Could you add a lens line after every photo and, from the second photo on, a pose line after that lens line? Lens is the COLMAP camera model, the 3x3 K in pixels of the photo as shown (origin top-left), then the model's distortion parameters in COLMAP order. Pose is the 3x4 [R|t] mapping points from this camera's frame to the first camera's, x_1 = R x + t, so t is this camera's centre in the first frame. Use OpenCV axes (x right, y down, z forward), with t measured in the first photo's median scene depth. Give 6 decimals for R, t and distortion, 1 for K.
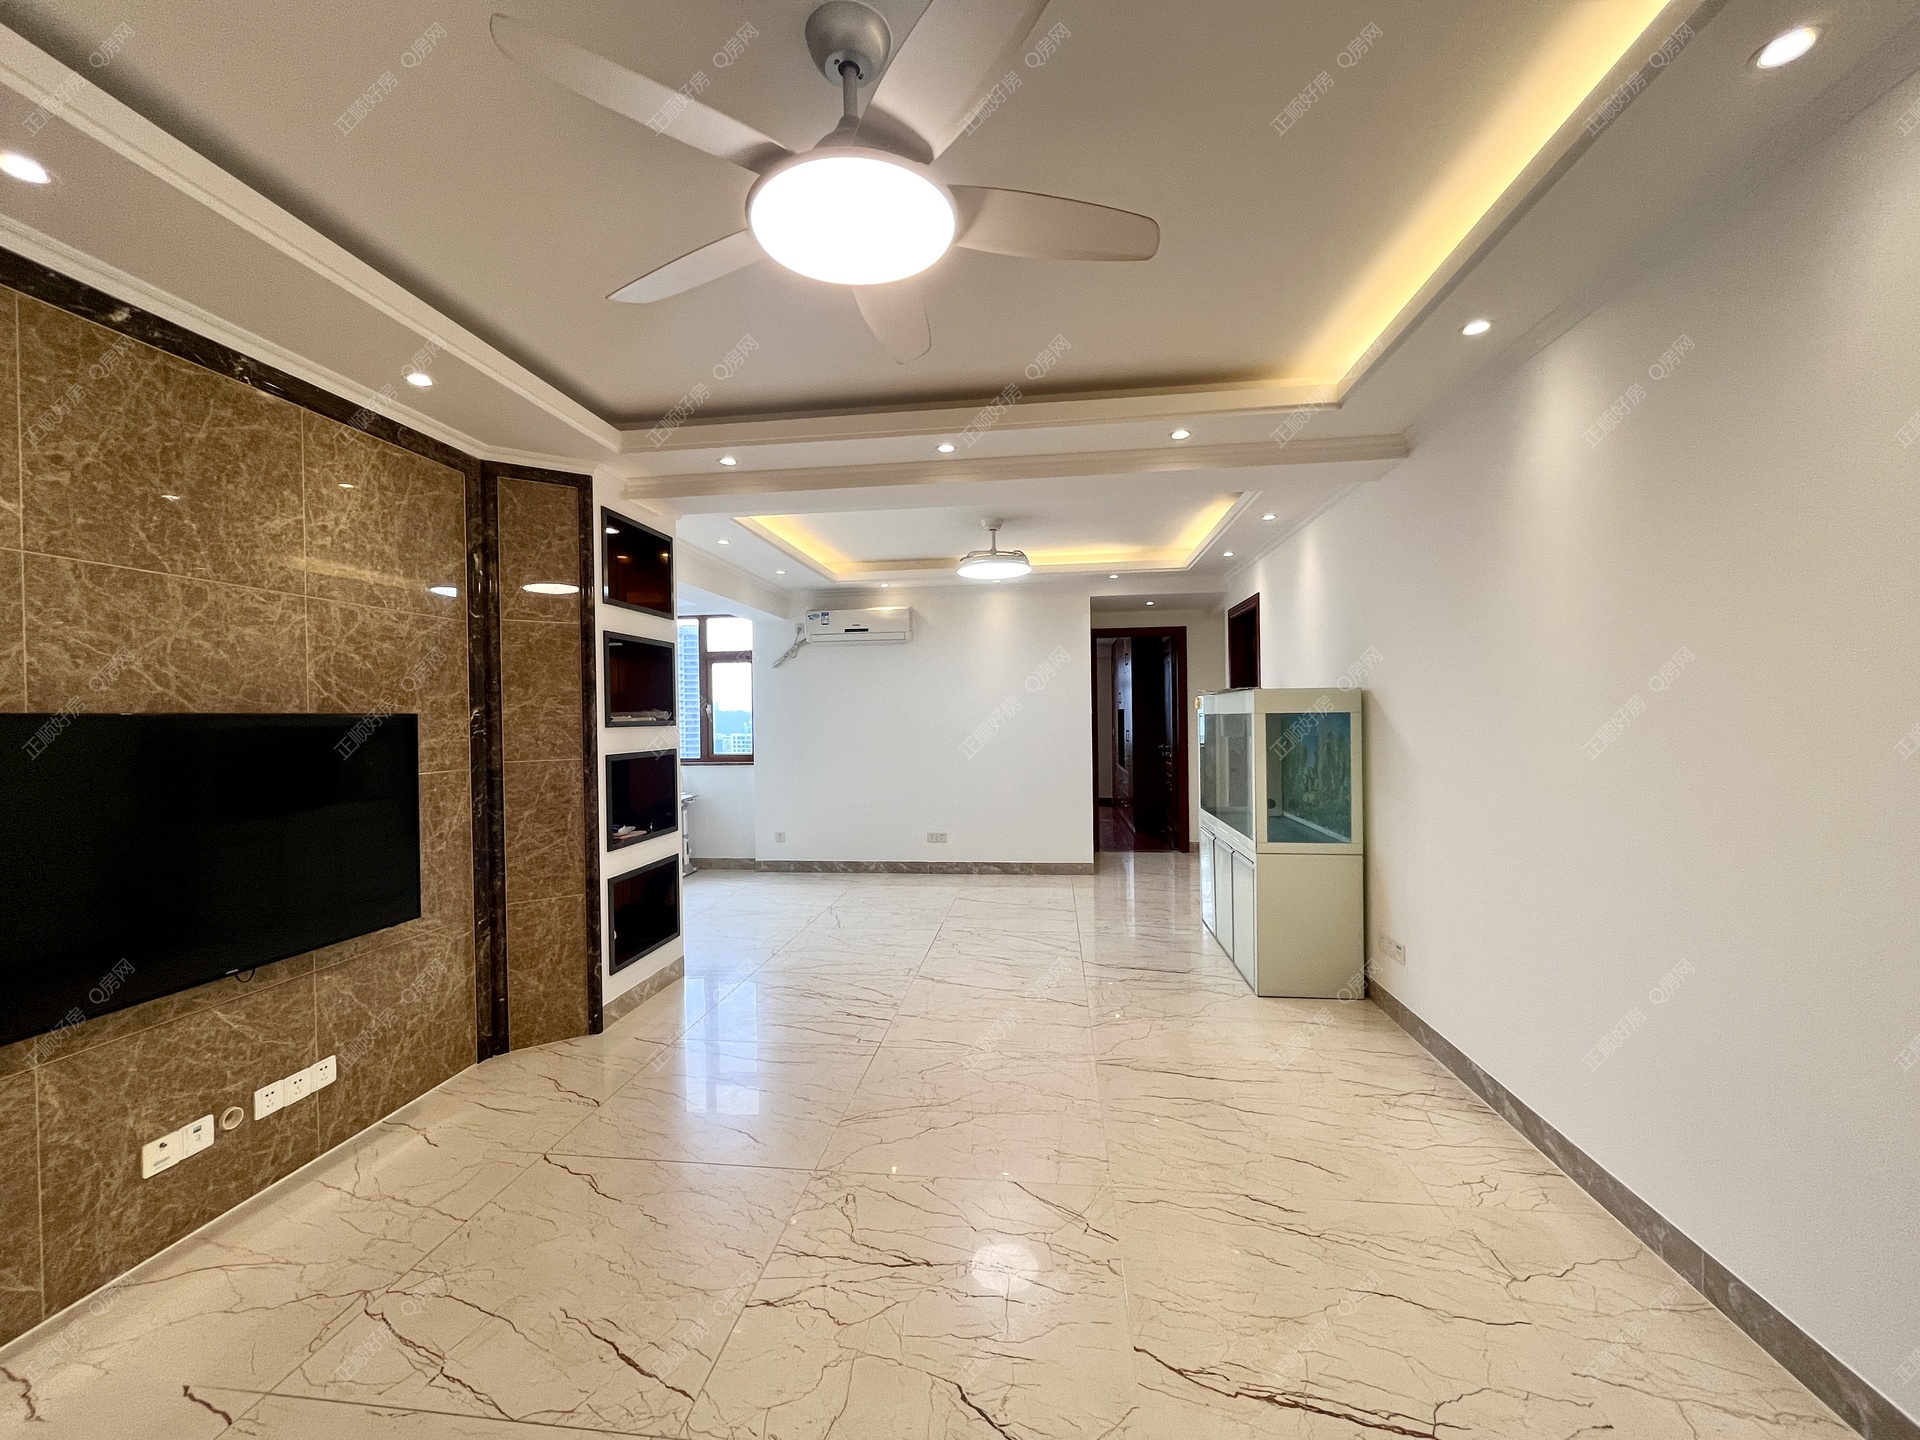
lens RADIAL K [[773.8, 0, 956.5], [0, 773.8, 719.9], [0, 0, 1]] dist [0.000737, 0.000076]
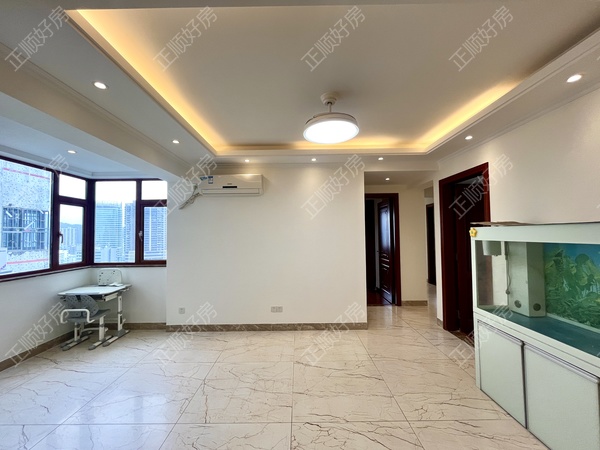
lens RADIAL K [[241.8, 0, 299.3], [0, 241.8, 225.8], [0, 0, 1]] dist [0.000737, 0.000076]
pose [[0.992179, 0.006495, 0.124651, -0.043725], [-0.001892, 0.999313, -0.037016, -0.012623], [-0.124806, 0.036491, 0.991510, 0.459284]]
